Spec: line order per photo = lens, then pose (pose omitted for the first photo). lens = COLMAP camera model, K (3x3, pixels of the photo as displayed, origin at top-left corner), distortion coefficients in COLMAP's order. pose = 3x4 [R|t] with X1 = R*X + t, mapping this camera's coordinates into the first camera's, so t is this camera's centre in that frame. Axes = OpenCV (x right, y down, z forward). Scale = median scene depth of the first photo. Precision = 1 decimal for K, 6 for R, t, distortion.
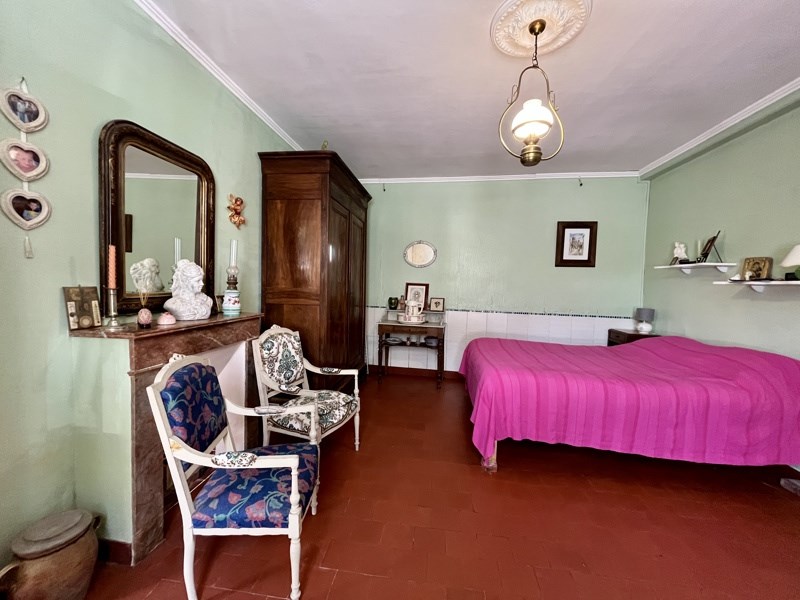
lens RADIAL K [[315.3, 0, 400.0], [0, 315.3, 300.0], [0, 0, 1]] dist [-0.000900, -0.005397]
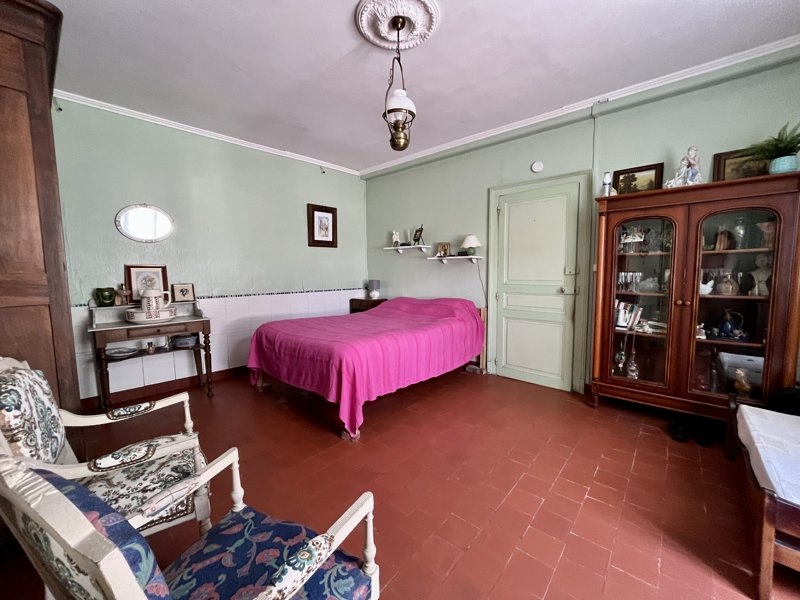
lens RADIAL K [[315.3, 0, 400.0], [0, 315.3, 300.0], [0, 0, 1]] dist [-0.000900, -0.005397]
pose [[0.559989, -0.110237, 0.821134, -0.240598], [0.068375, 0.993877, 0.086799, 0.002715], [-0.825674, 0.007538, 0.564097, 0.159019]]
